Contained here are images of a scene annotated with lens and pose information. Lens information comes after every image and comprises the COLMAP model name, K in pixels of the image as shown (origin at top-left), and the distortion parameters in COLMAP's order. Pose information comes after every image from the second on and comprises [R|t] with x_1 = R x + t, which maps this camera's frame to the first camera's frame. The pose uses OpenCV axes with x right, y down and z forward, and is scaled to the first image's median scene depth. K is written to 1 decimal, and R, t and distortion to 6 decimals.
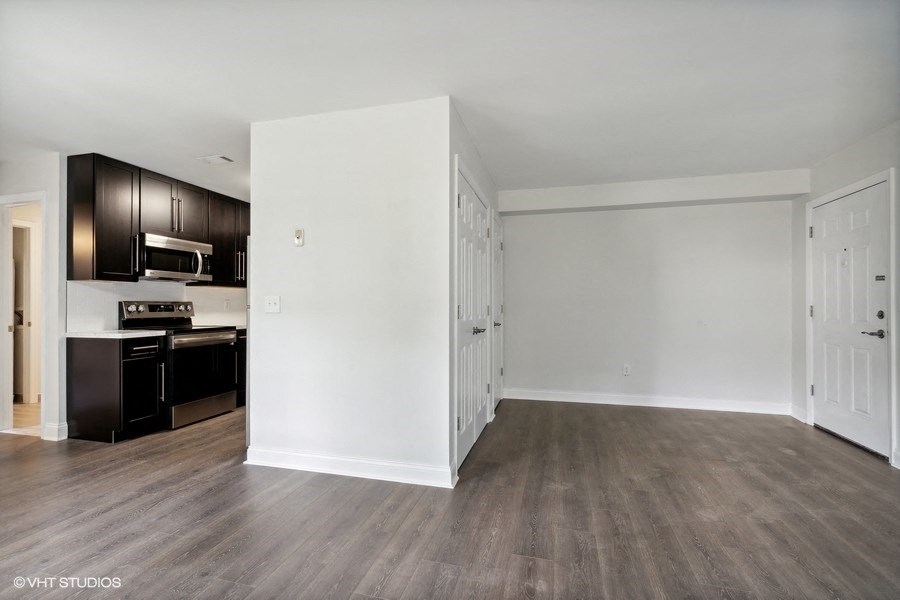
lens RADIAL K [[413.7, 0, 446.8], [0, 413.7, 303.3], [0, 0, 1]] dist [-0.000633, 0.000117]
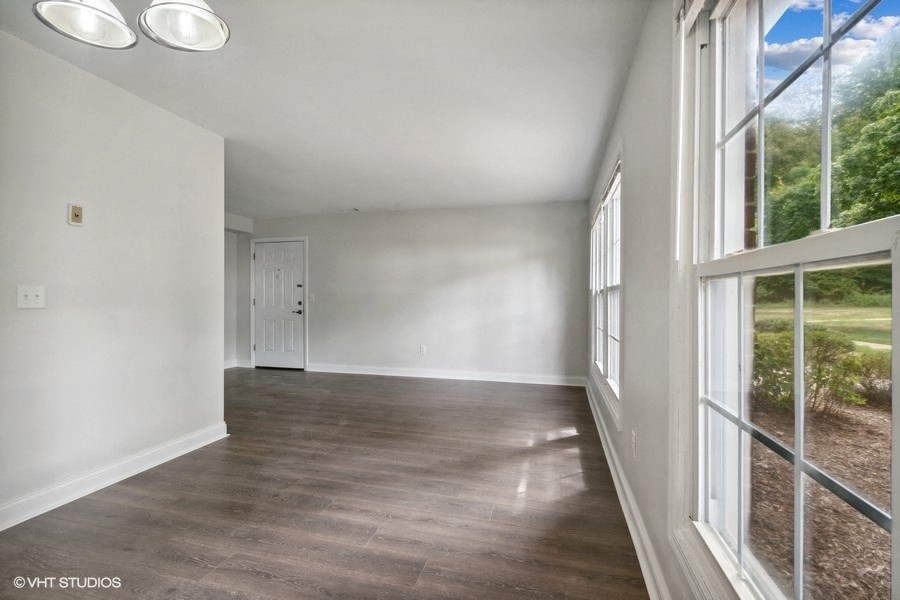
lens RADIAL K [[413.7, 0, 446.8], [0, 413.7, 303.3], [0, 0, 1]] dist [-0.000633, 0.000117]
pose [[-0.005624, -0.010201, 0.999932, -0.980505], [-0.004483, 0.999938, 0.010176, 0.003598], [-0.999974, -0.004426, -0.005669, 0.227835]]
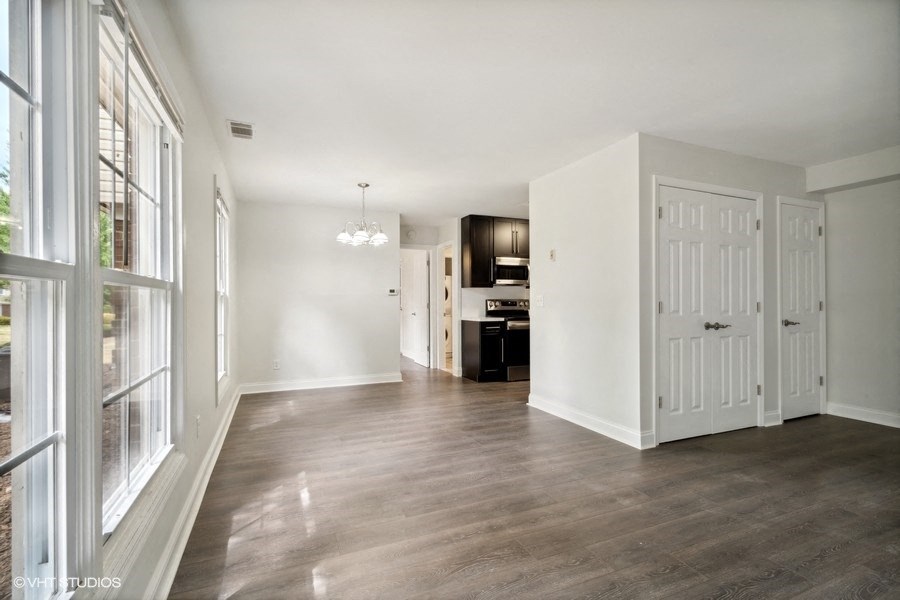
lens RADIAL K [[413.7, 0, 446.8], [0, 413.7, 303.3], [0, 0, 1]] dist [-0.000633, 0.000117]
pose [[0.616959, 0.002195, -0.786993, 0.465407], [0.002410, 0.999986, 0.004678, 0.003099], [0.786992, -0.004783, 0.616945, -0.157916]]
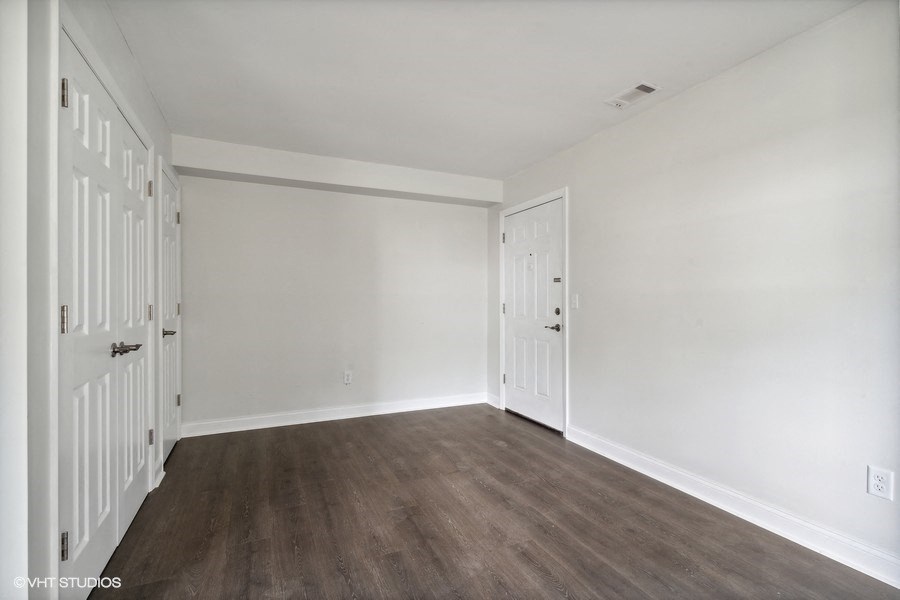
lens RADIAL K [[413.7, 0, 446.8], [0, 413.7, 303.3], [0, 0, 1]] dist [-0.000633, 0.000117]
pose [[0.768017, -0.002589, 0.640424, 0.051682], [-0.001548, 0.999981, 0.005898, -0.001166], [-0.640427, -0.005521, 0.767999, 0.270176]]
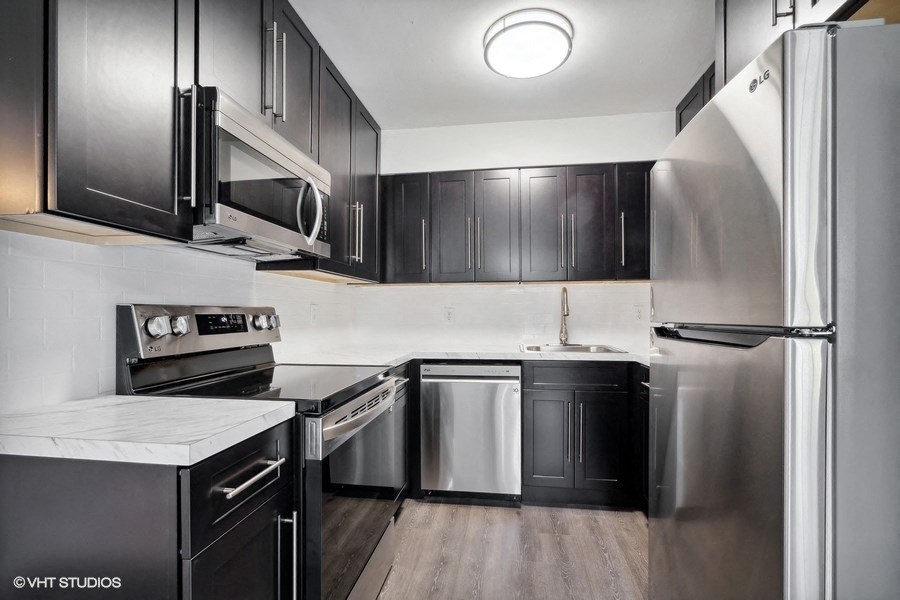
lens RADIAL K [[416.6, 0, 449.5], [0, 416.6, 312.5], [0, 0, 1]] dist [-0.000498, -0.000019]
pose [[0.993102, 0.000543, 0.117255, -0.658561], [-0.000807, 0.999997, 0.002200, 0.000534], [-0.117254, -0.002279, 0.993099, 0.742124]]
